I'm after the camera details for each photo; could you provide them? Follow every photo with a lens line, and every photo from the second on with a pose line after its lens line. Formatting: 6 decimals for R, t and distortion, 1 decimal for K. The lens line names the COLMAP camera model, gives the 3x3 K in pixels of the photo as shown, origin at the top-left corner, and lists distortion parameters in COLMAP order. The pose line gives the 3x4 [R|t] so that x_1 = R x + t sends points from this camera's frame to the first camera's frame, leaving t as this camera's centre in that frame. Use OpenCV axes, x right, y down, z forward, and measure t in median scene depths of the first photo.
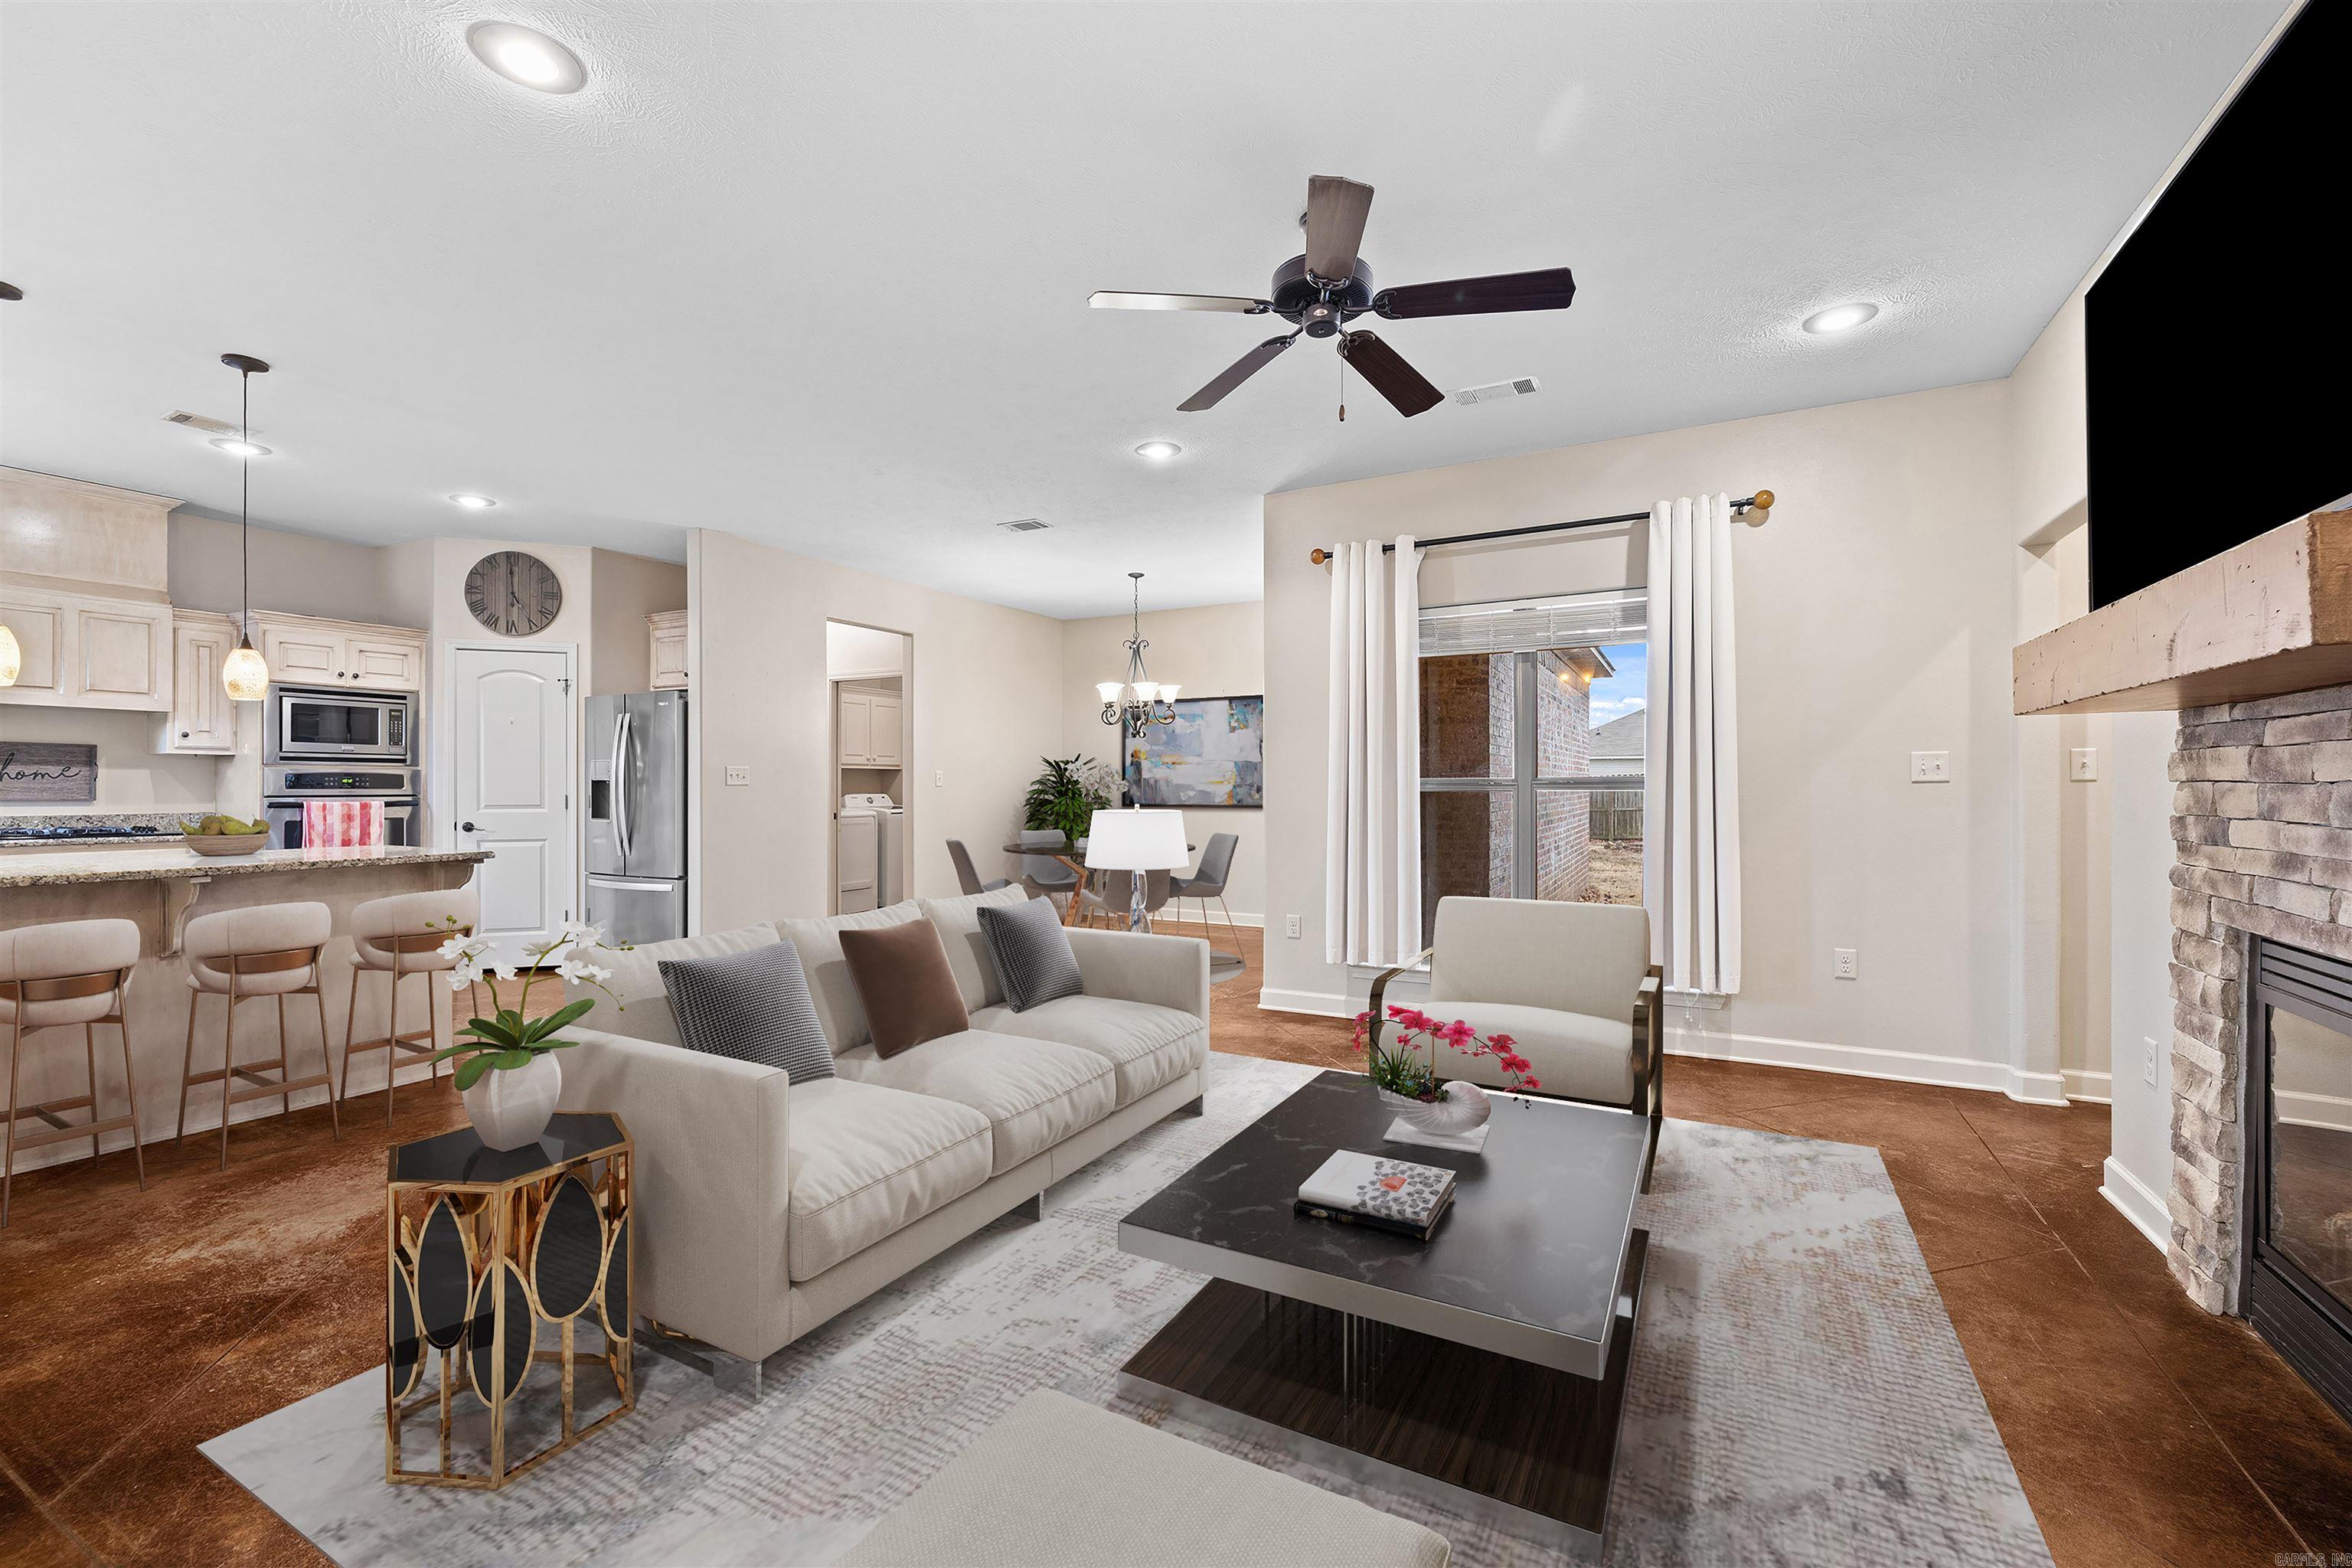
lens RADIAL K [[992.5, 0, 1176.0], [0, 992.5, 784.0], [0, 0, 1]] dist [-0.002700, -0.000121]
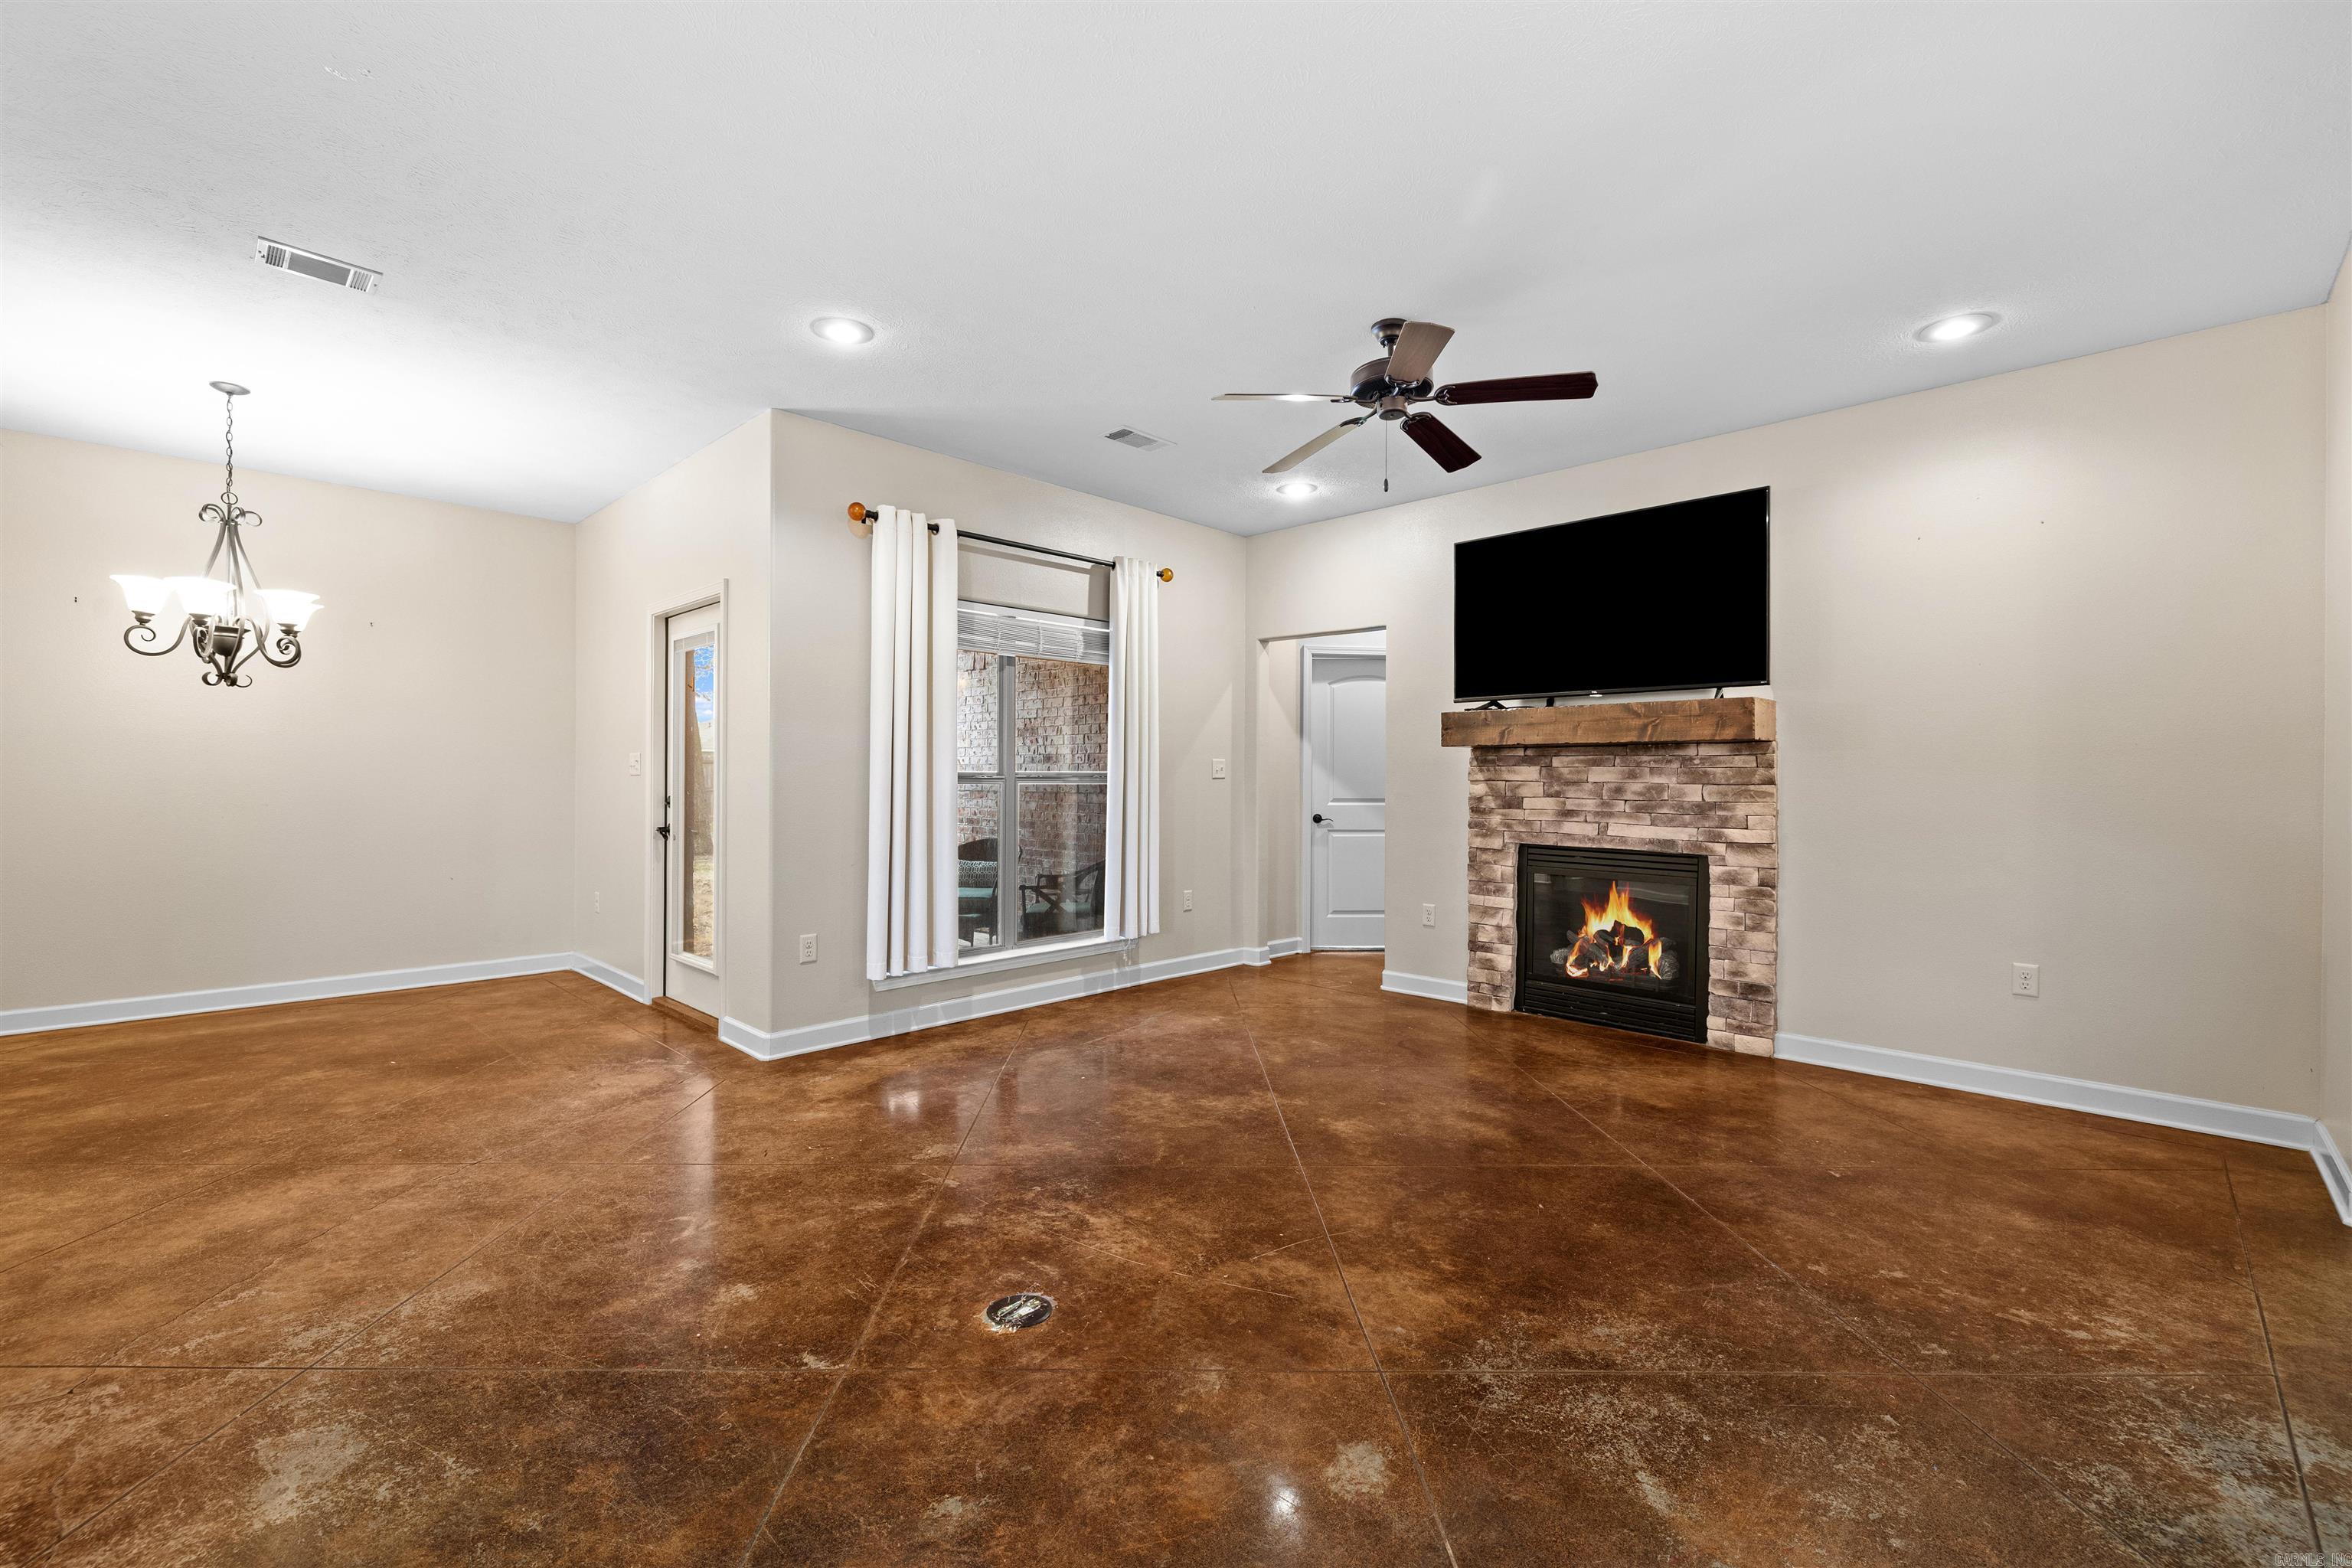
lens RADIAL K [[992.5, 0, 1176.0], [0, 992.5, 784.0], [0, 0, 1]] dist [-0.002700, -0.000121]
pose [[0.266394, -0.000268, 0.963864, -0.564792], [-0.009105, 0.999955, 0.002795, 0.002263], [-0.963821, -0.009520, 0.266379, 0.460082]]
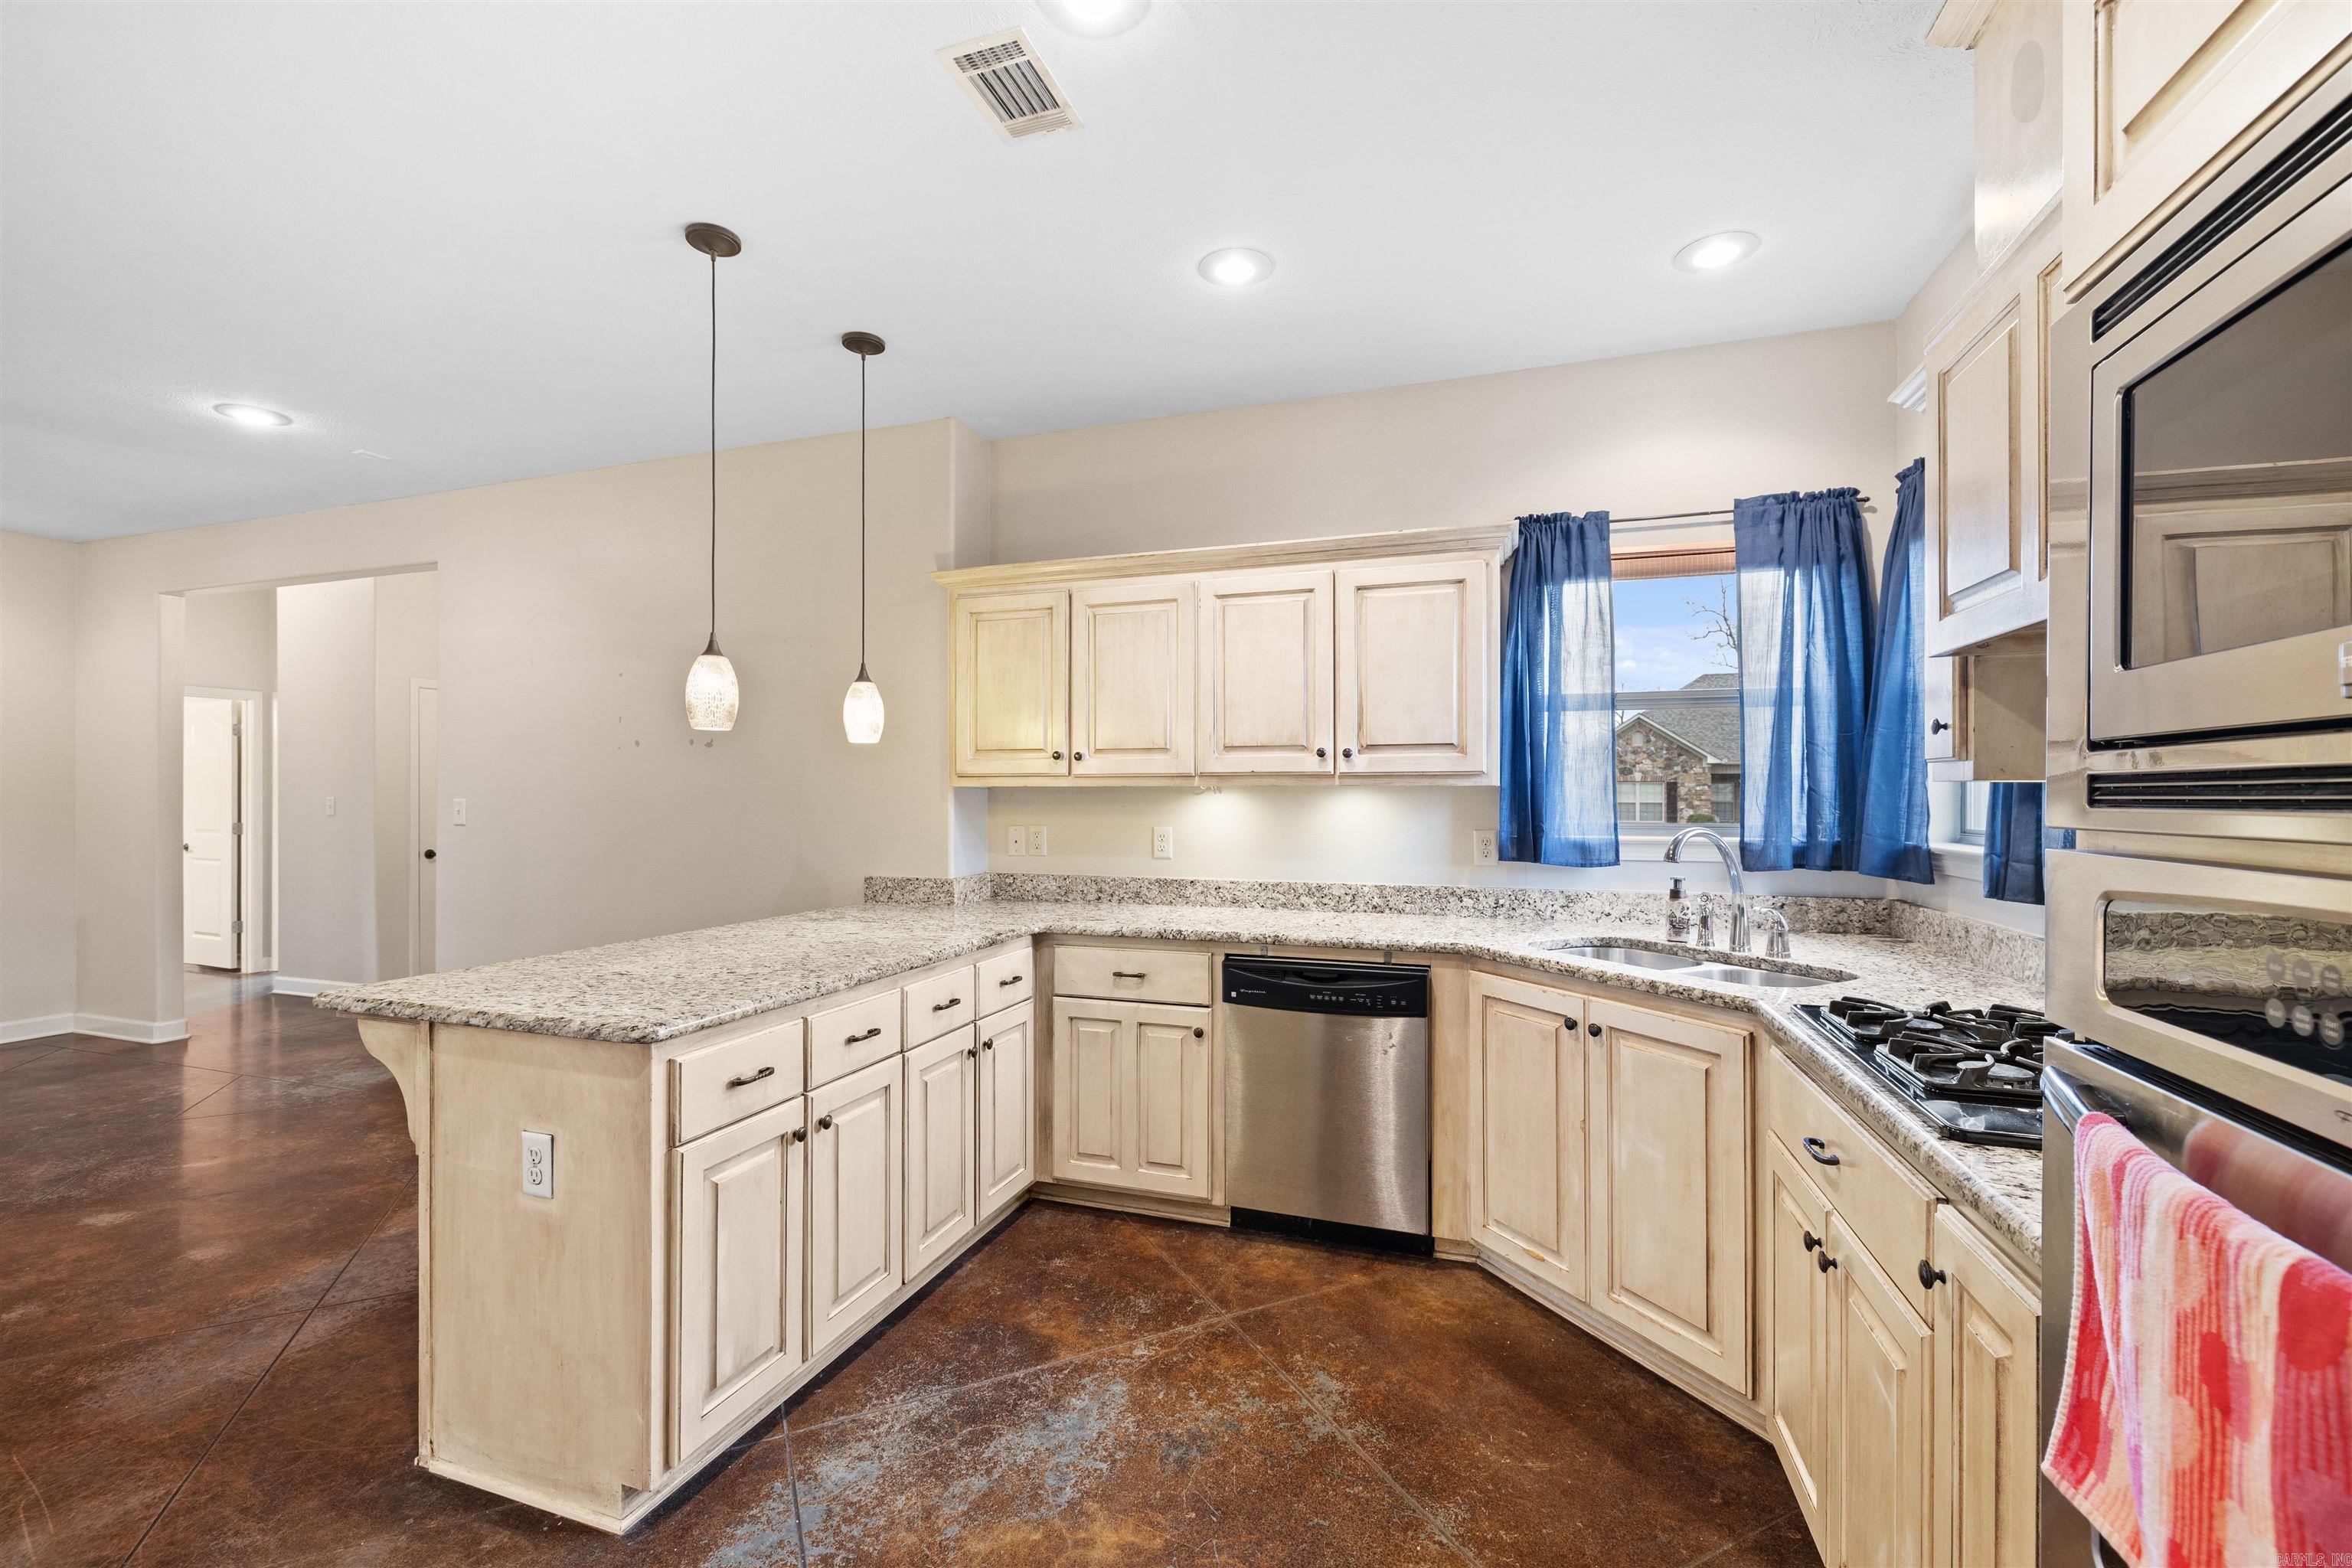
lens RADIAL K [[992.5, 0, 1176.0], [0, 992.5, 784.0], [0, 0, 1]] dist [-0.002700, -0.000121]
pose [[-0.987244, -0.005240, -0.159128, -0.760545], [-0.004201, 0.999968, -0.006870, -0.029300], [0.159159, -0.006113, -0.987234, 1.139882]]
